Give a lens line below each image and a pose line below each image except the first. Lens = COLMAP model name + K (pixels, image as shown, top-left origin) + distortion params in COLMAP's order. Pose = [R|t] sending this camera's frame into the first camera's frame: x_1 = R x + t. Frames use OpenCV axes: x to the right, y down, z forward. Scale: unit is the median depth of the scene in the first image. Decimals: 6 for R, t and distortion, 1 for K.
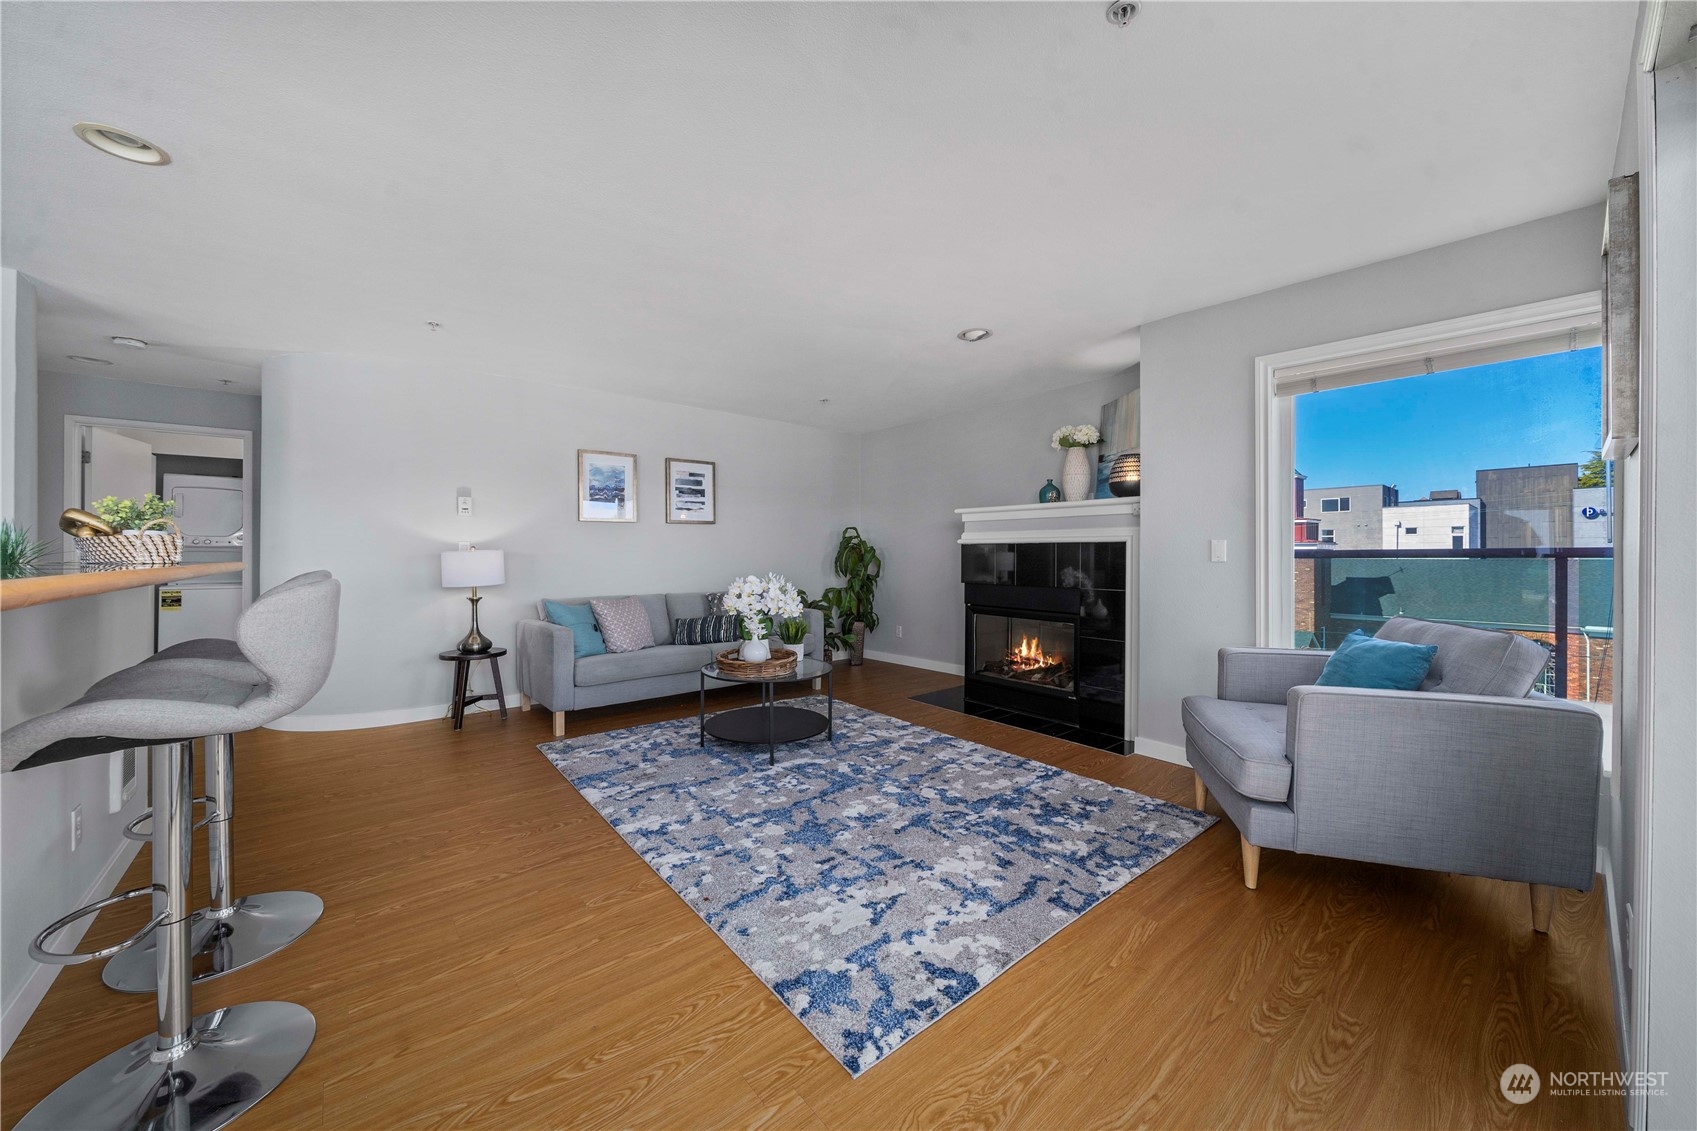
lens RADIAL K [[609.4, 0, 844.6], [0, 609.4, 548.6], [0, 0, 1]] dist [-0.001434, -0.000062]
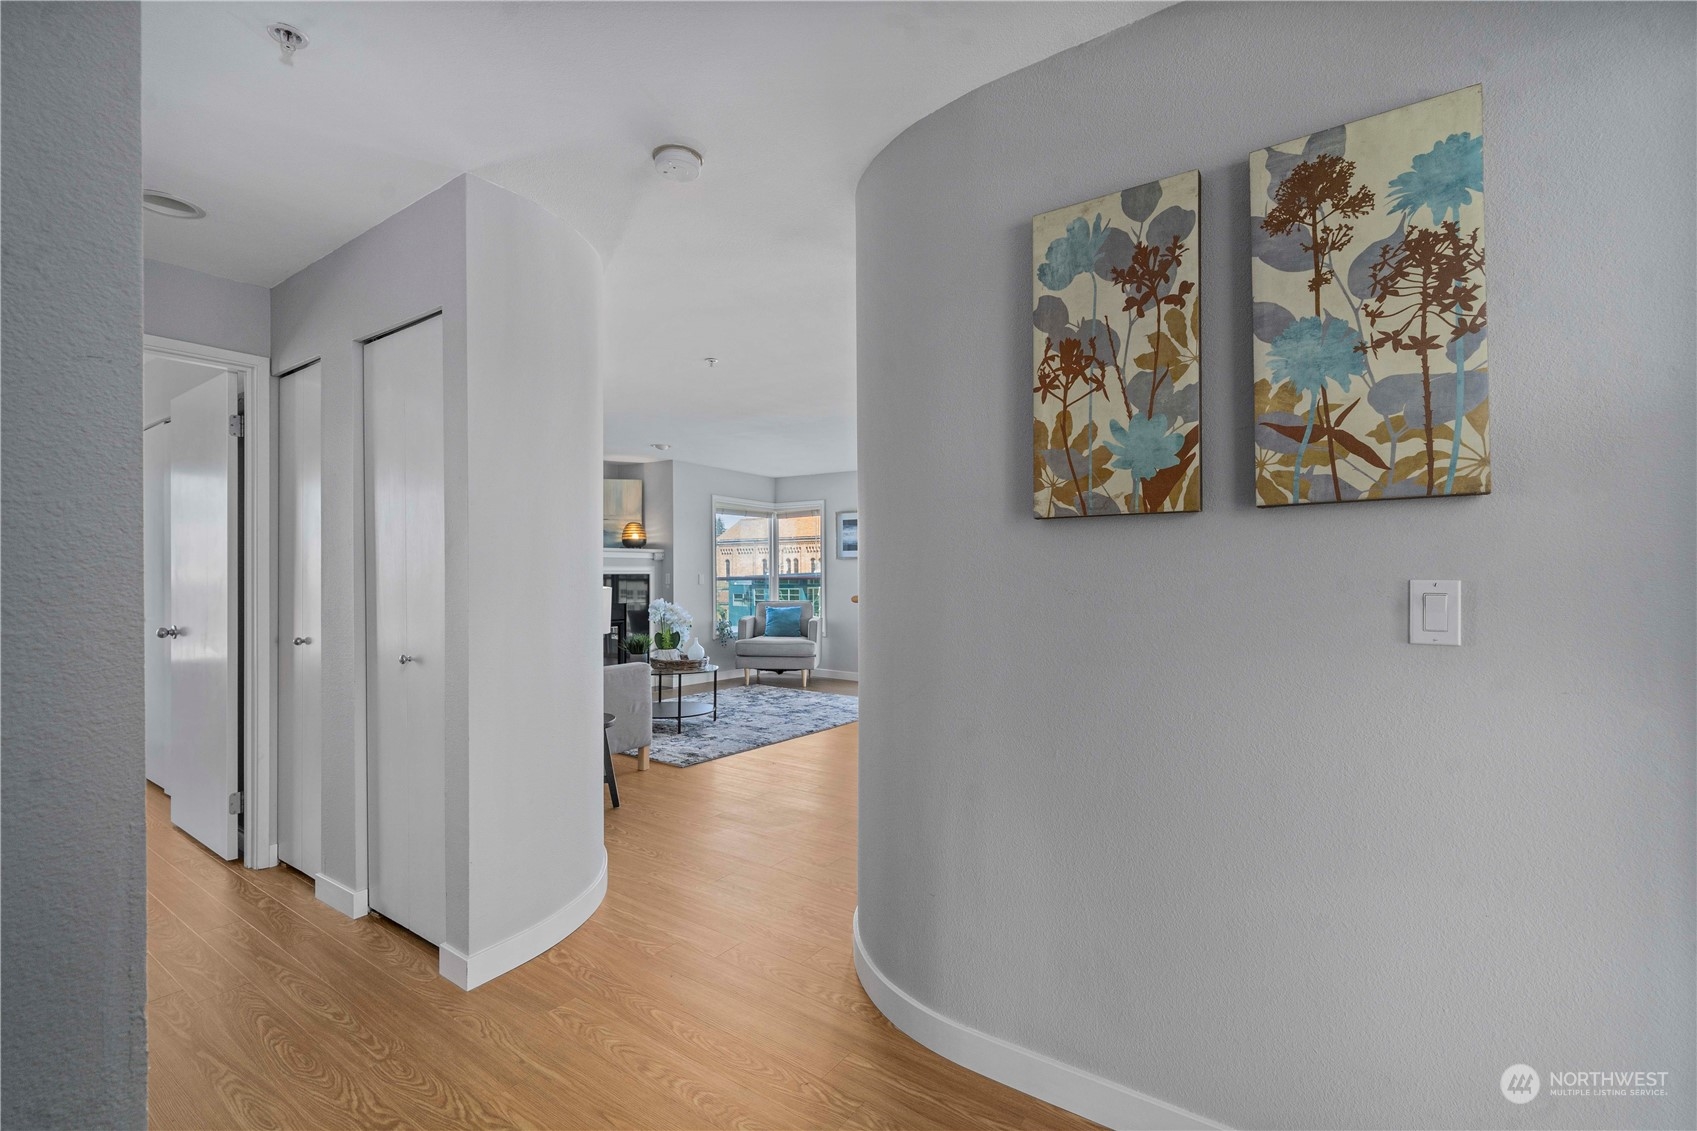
lens RADIAL K [[757.2, 0, 848.5], [0, 757.2, 565.5], [0, 0, 1]] dist [0.000117, -0.000005]
pose [[-0.260376, 0.007467, 0.965478, -2.267834], [-0.006439, 0.999934, -0.009470, -0.025570], [-0.965486, -0.008683, -0.260311, 1.284611]]
